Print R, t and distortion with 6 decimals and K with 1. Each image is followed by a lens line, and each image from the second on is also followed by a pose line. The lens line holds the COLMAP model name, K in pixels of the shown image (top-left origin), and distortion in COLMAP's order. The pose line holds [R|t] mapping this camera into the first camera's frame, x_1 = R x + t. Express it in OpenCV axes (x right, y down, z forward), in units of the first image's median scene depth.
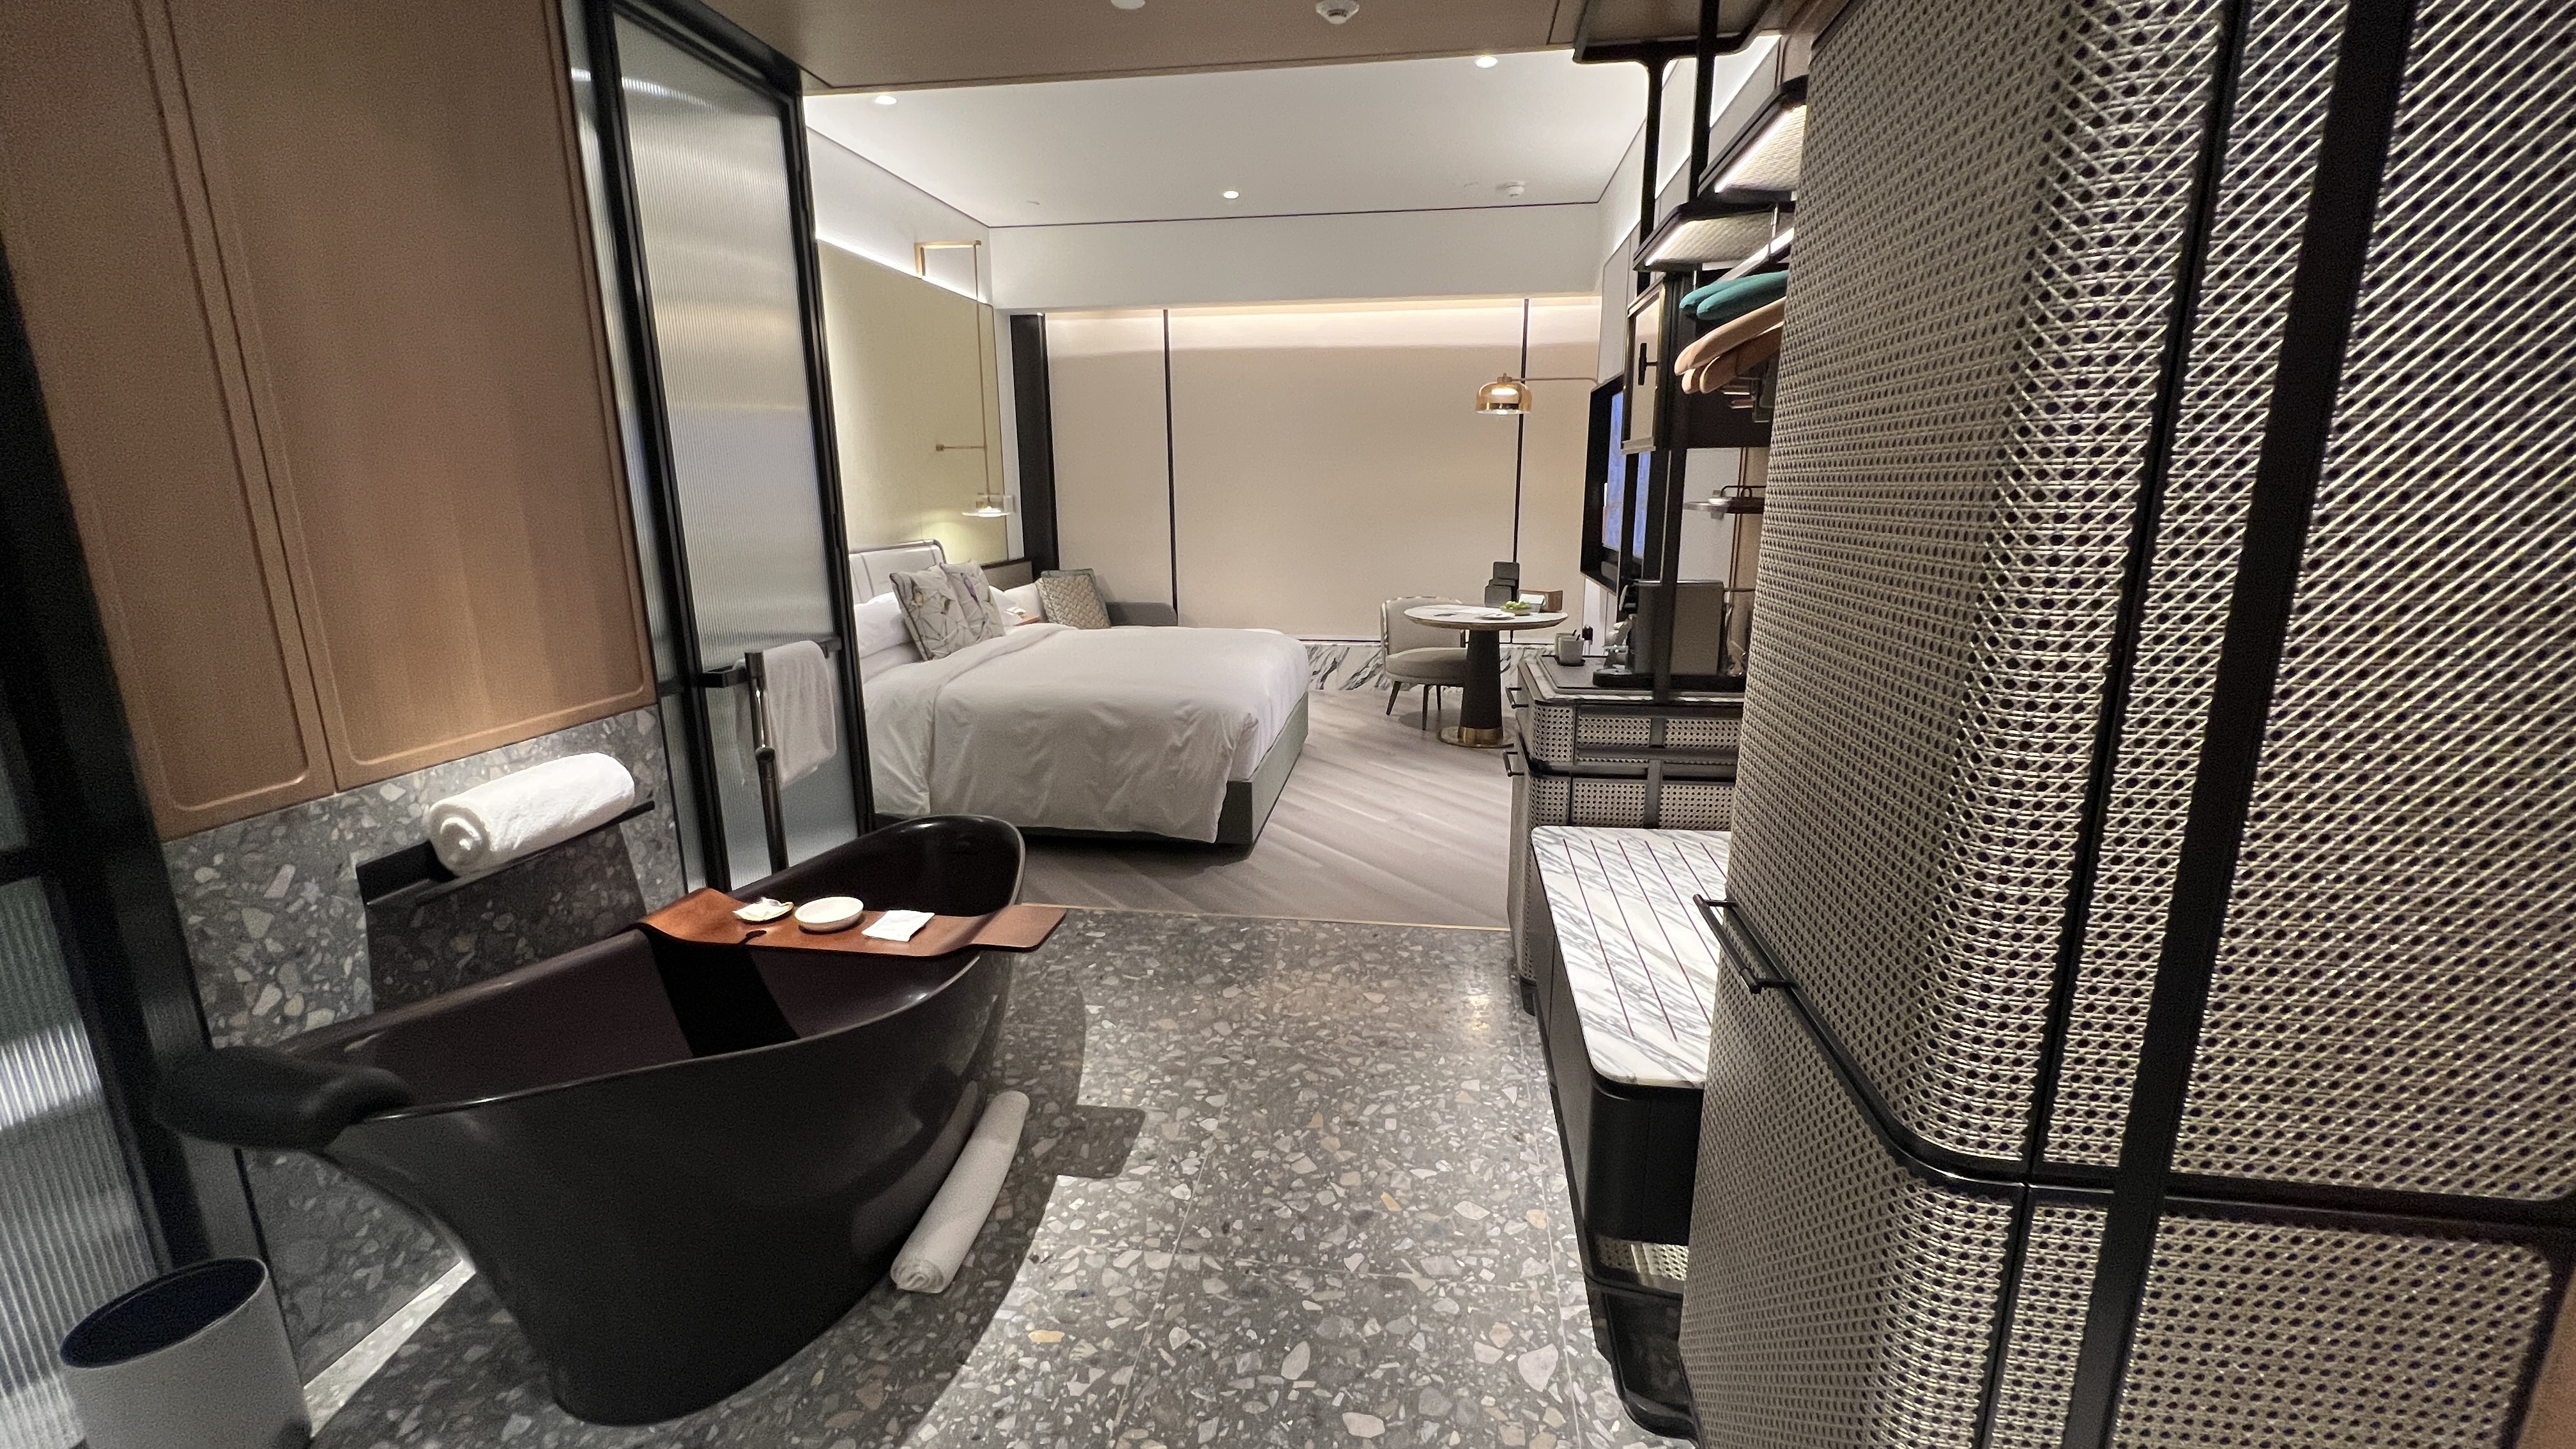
lens RADIAL K [[1033.4, 0, 1287.9], [0, 1033.4, 722.7], [0, 0, 1]] dist [-0.001774, 0.000020]
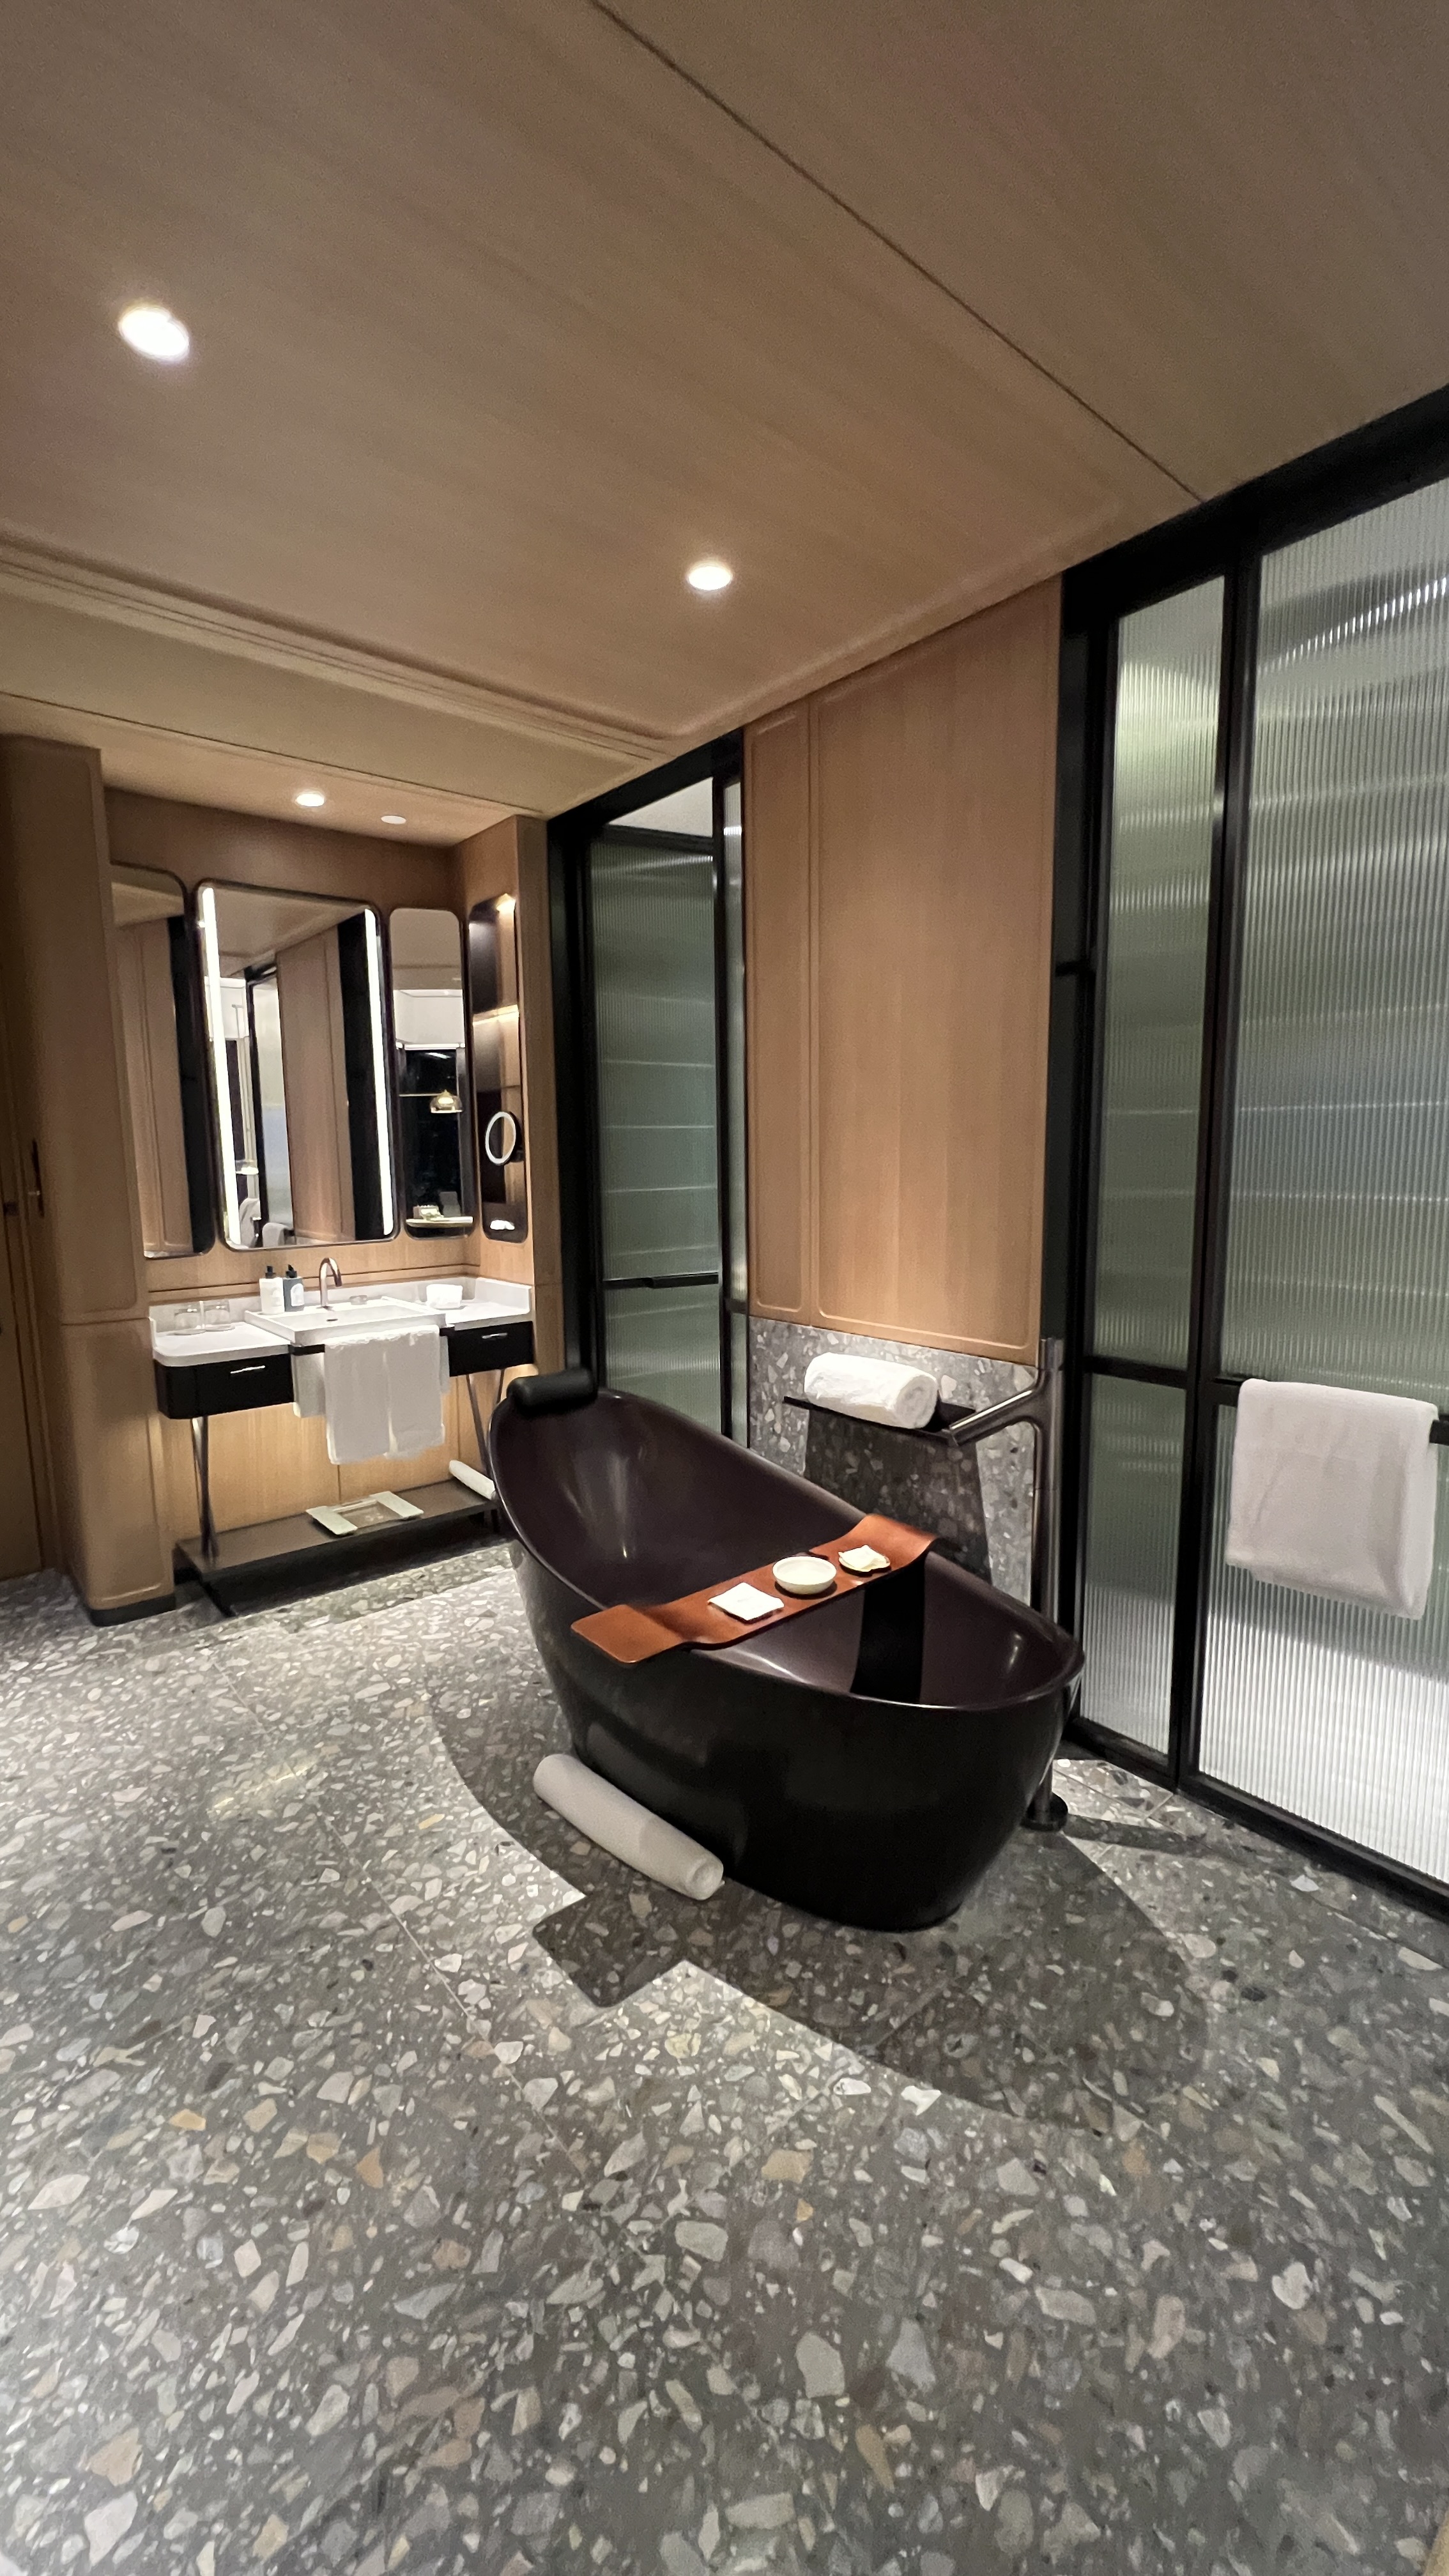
lens RADIAL K [[1033.4, 0, 721.5], [0, 1033.4, 1292.9], [0, 0, 1]] dist [-0.001774, 0.000020]
pose [[-0.670947, 0.115727, -0.732419, 0.327144], [-0.152671, 0.945023, 0.289177, -0.373807], [0.725618, 0.305841, -0.616392, 1.614997]]
